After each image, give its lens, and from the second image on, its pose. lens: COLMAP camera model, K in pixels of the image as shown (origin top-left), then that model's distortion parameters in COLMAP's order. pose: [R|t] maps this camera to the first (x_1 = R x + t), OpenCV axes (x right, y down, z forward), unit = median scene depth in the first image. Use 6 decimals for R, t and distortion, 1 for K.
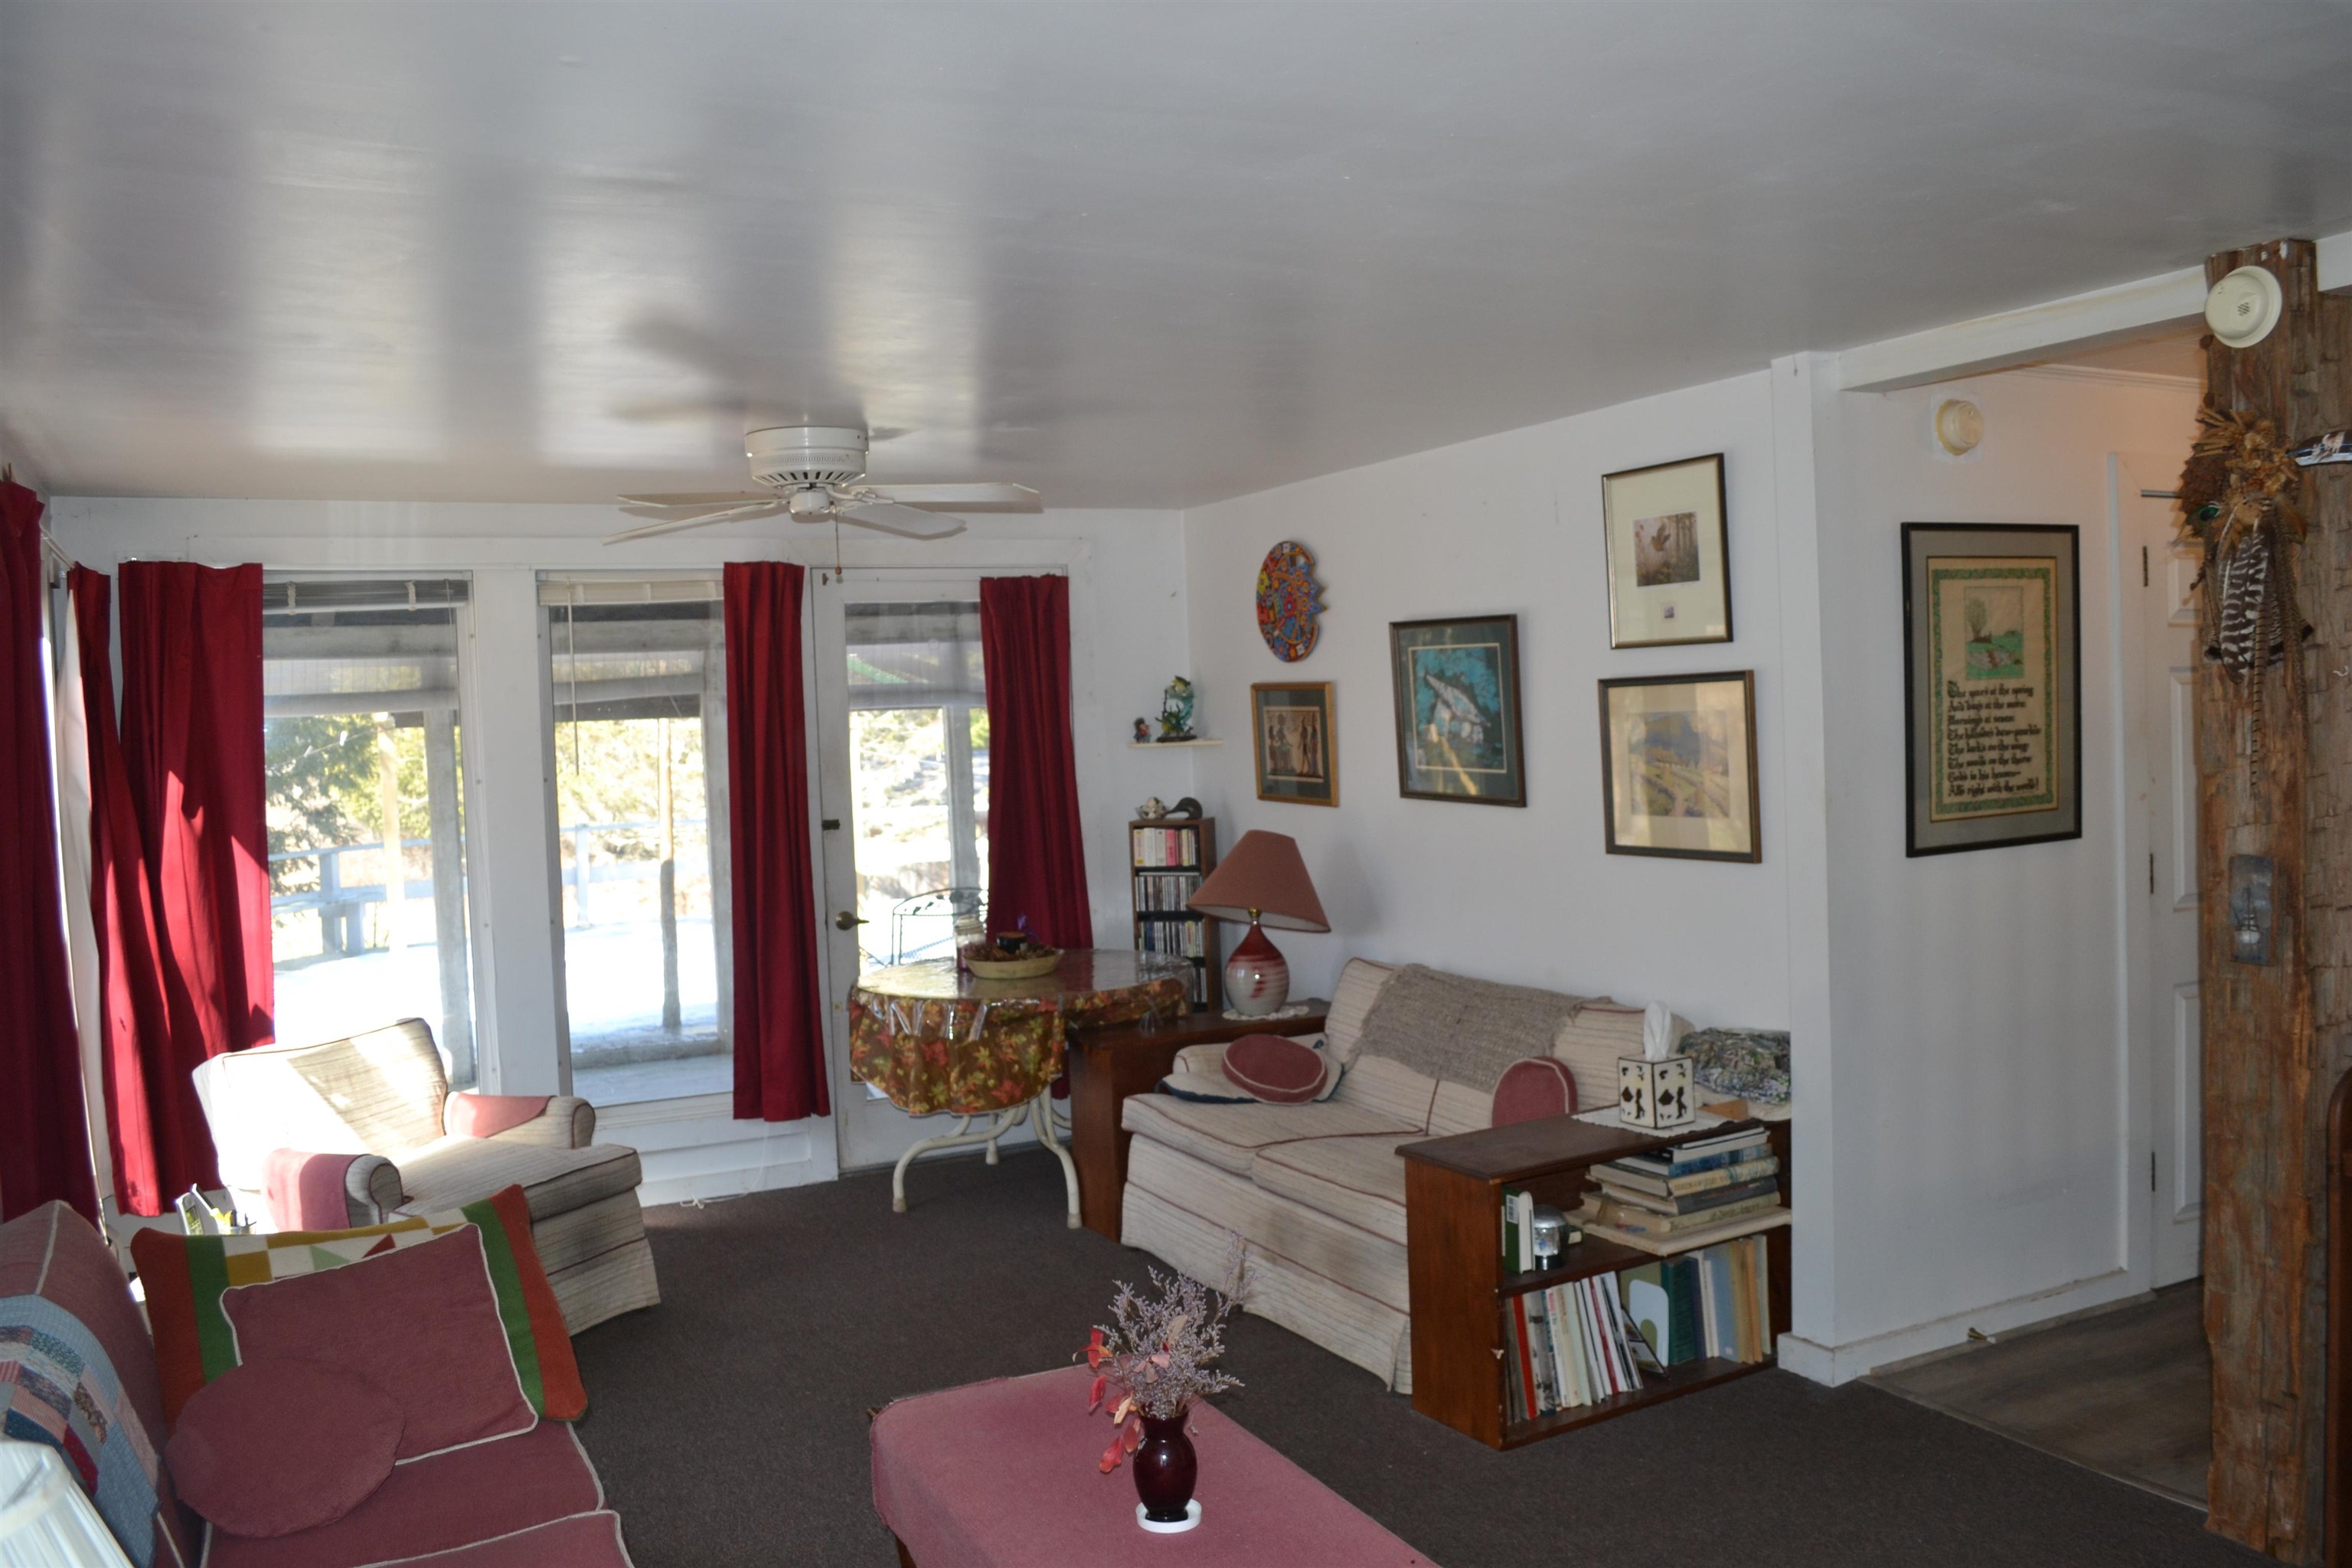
lens RADIAL K [[1866.4, 0, 1179.0], [0, 1866.4, 782.6], [0, 0, 1]] dist [-0.086235, 0.014897]
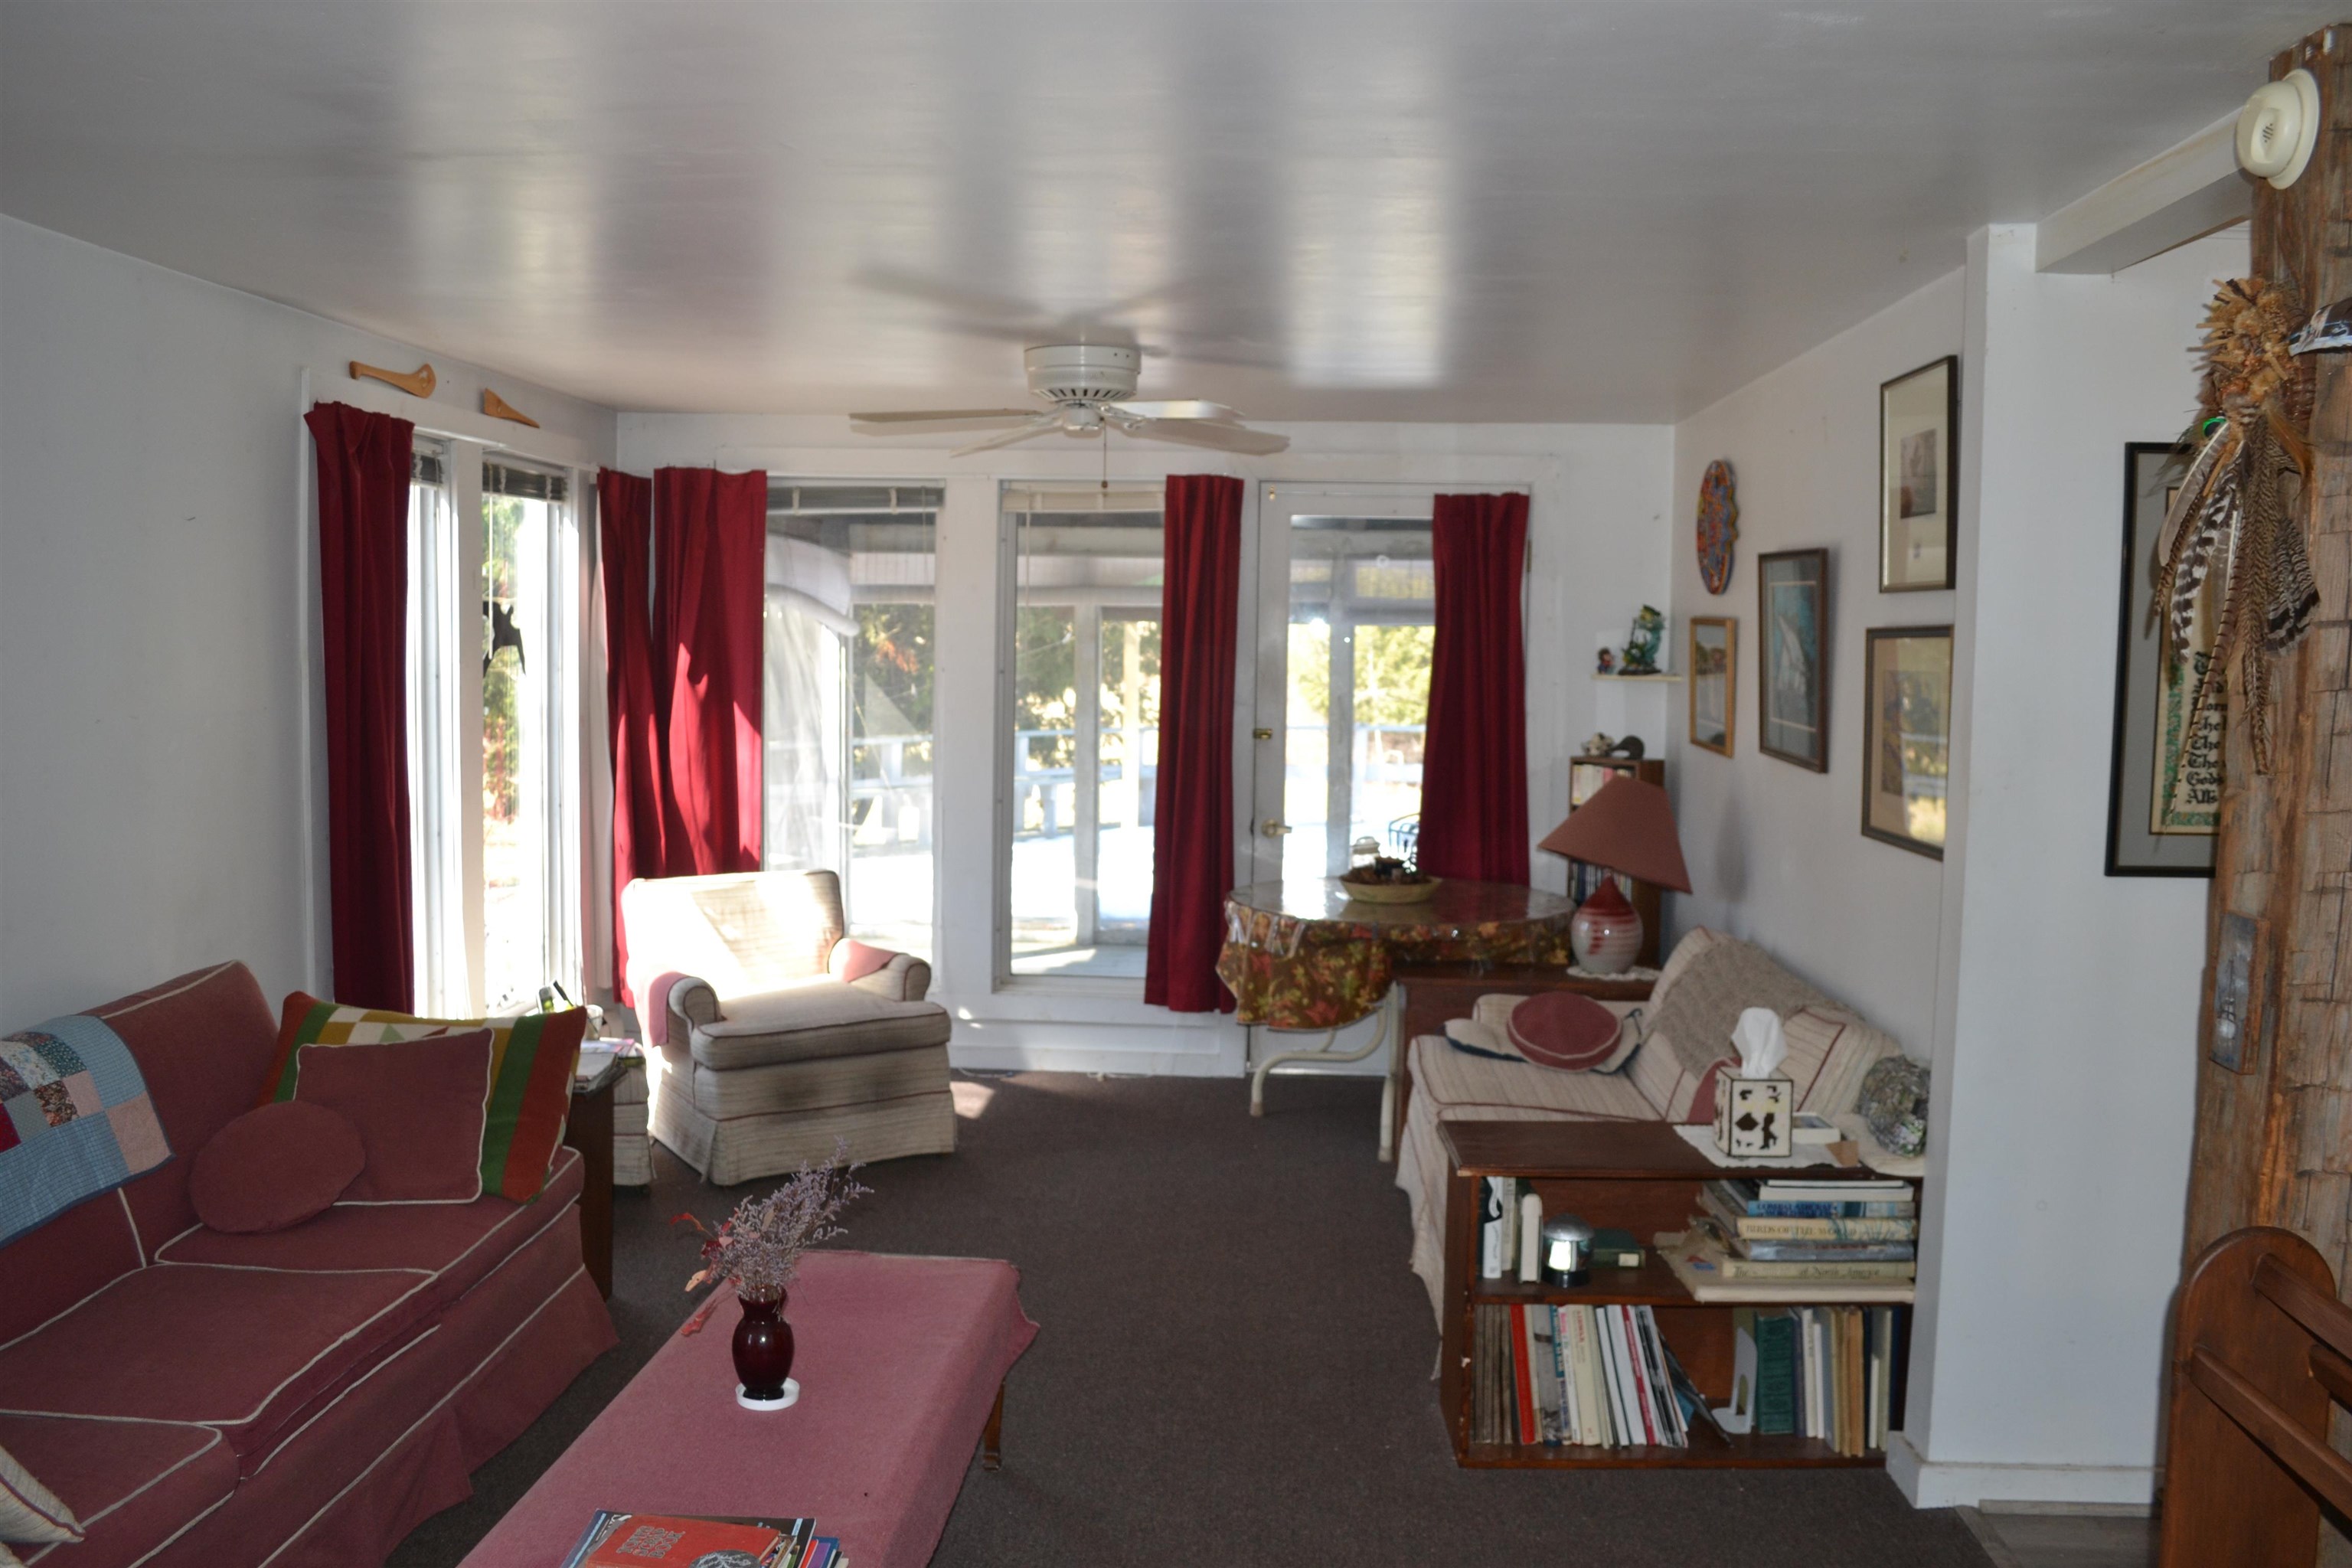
lens RADIAL K [[1866.4, 0, 1170.1], [0, 1866.4, 780.2], [0, 0, 1]] dist [-0.086235, 0.014897]
pose [[0.860211, 0.091534, -0.501655, 0.386754], [-0.068621, 0.995588, 0.063991, -0.019070], [0.505300, -0.020622, 0.862698, 0.120305]]
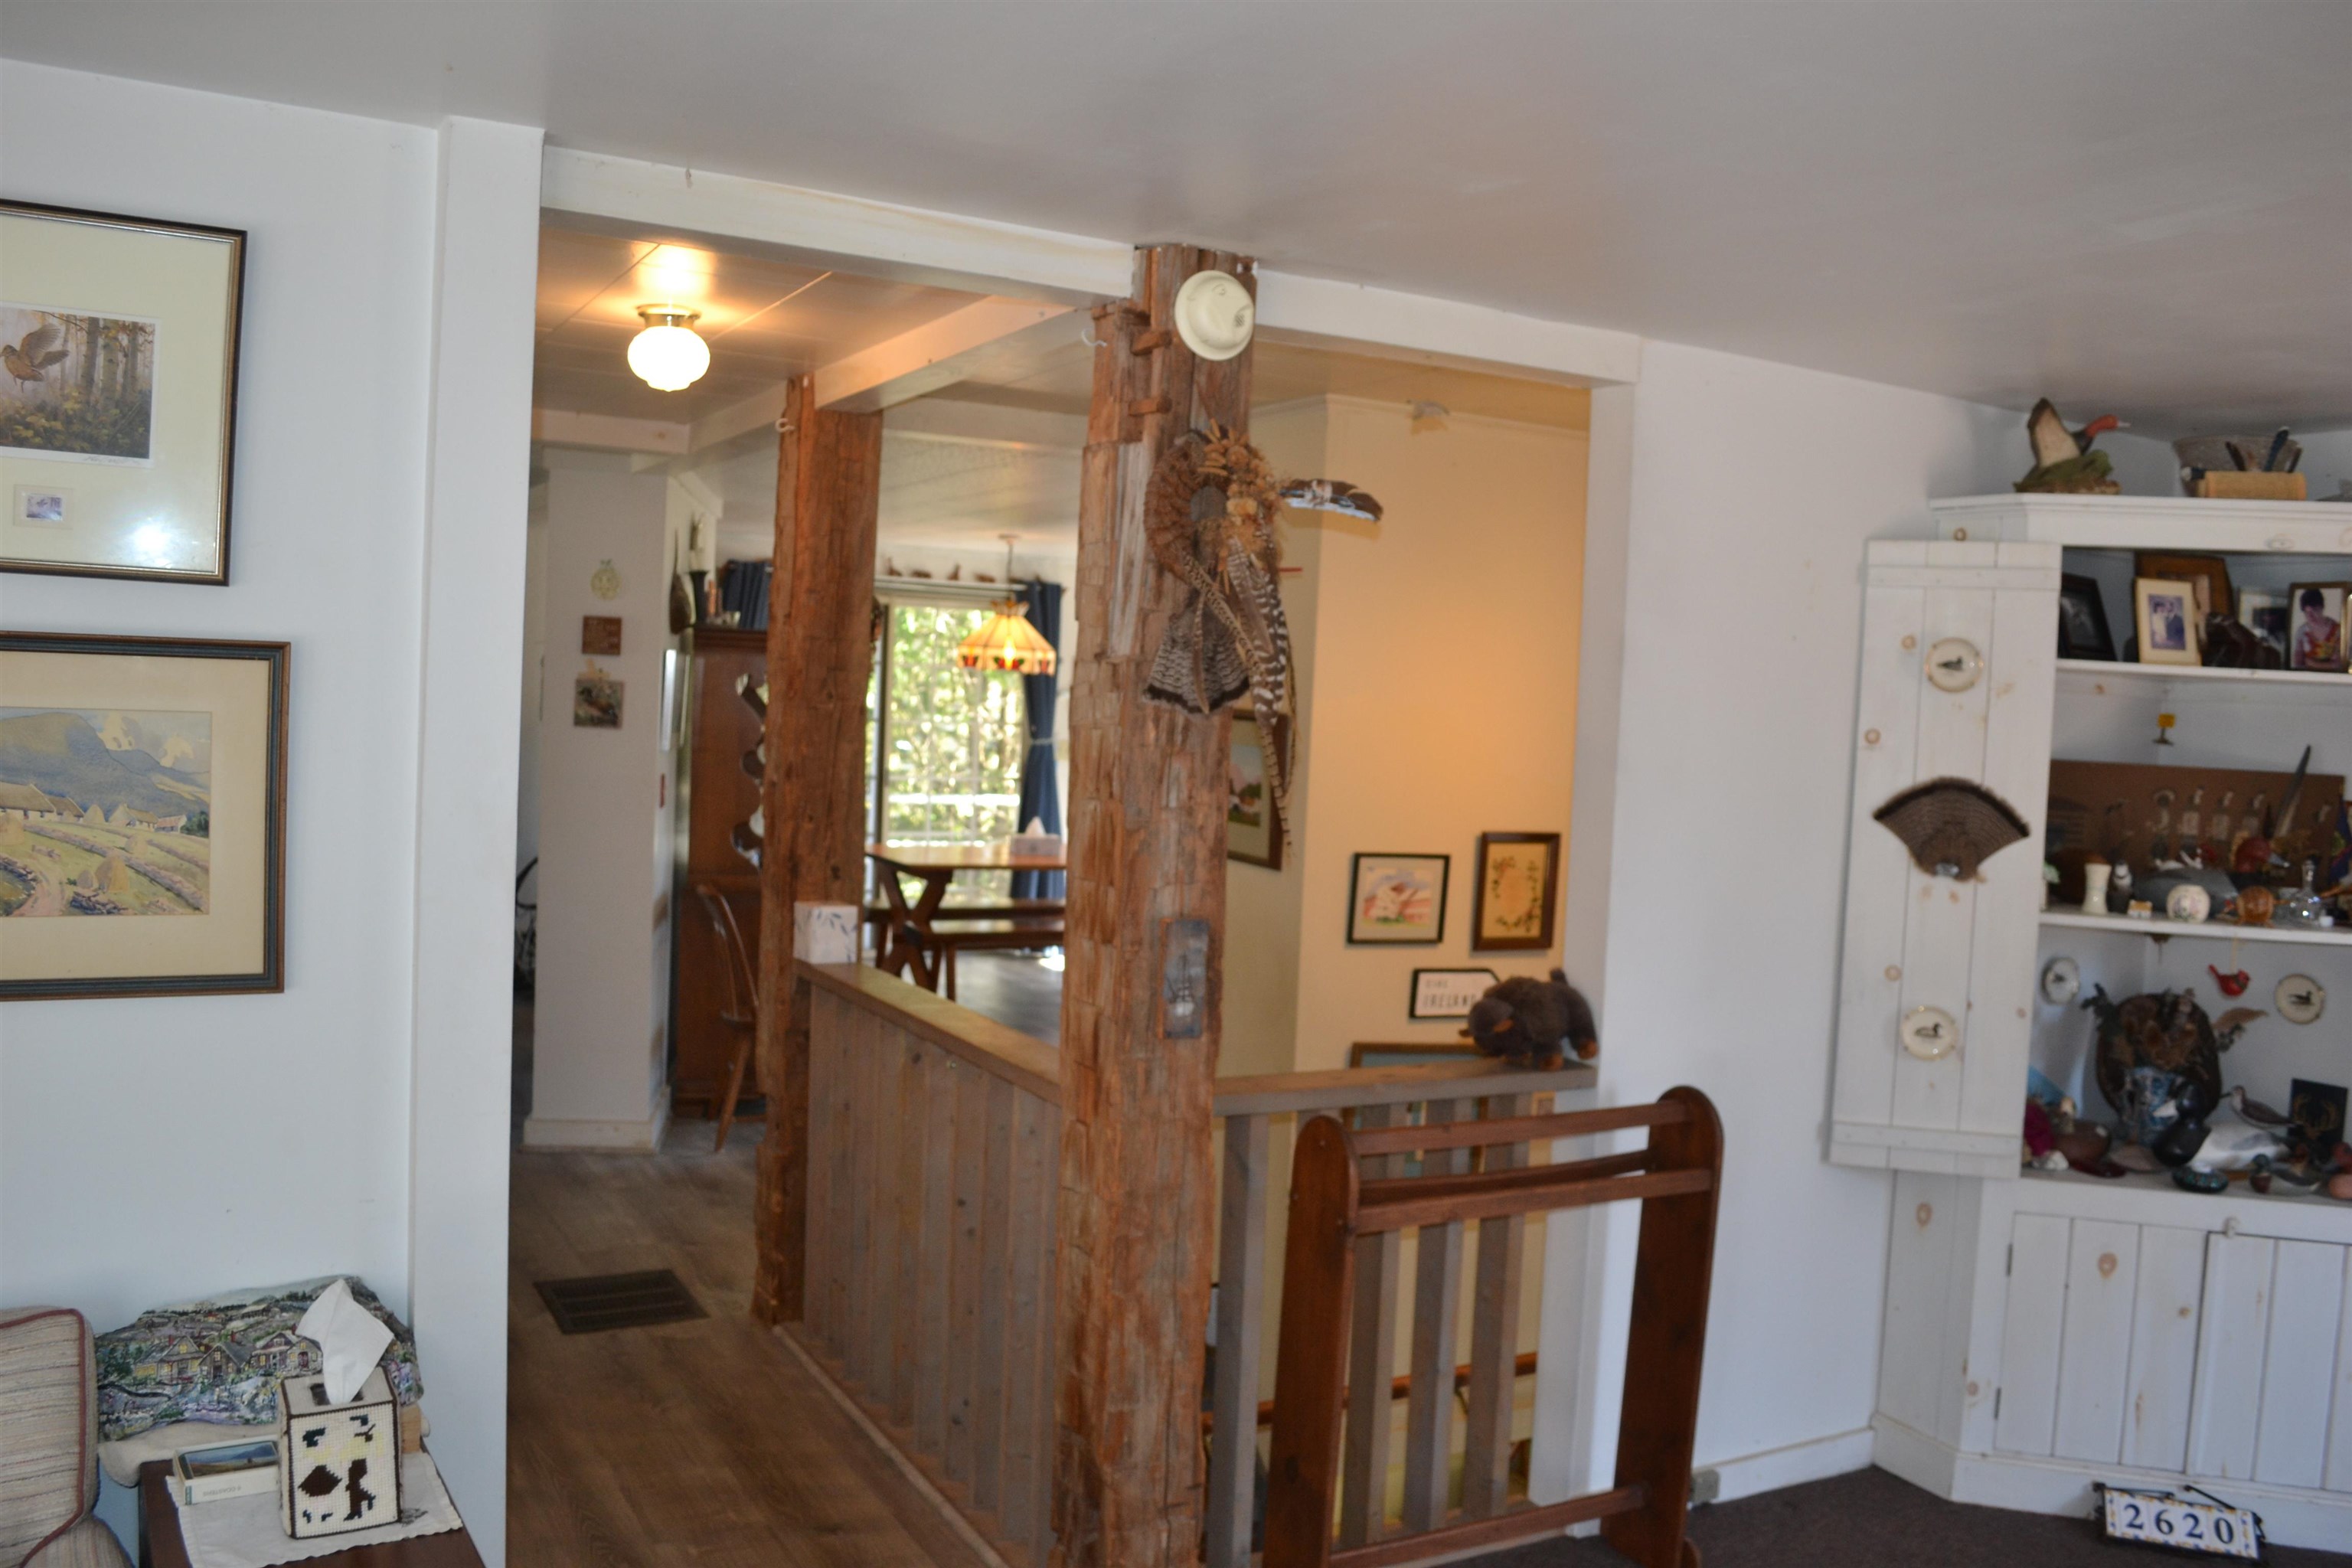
lens RADIAL K [[1866.4, 0, 1172.8], [0, 1866.4, 780.9], [0, 0, 1]] dist [-0.086235, 0.014897]
pose [[-0.044929, -0.008166, 0.998957, -0.226171], [-0.008871, 0.999930, 0.007775, -0.024036], [-0.998951, -0.008513, -0.044998, 0.697370]]
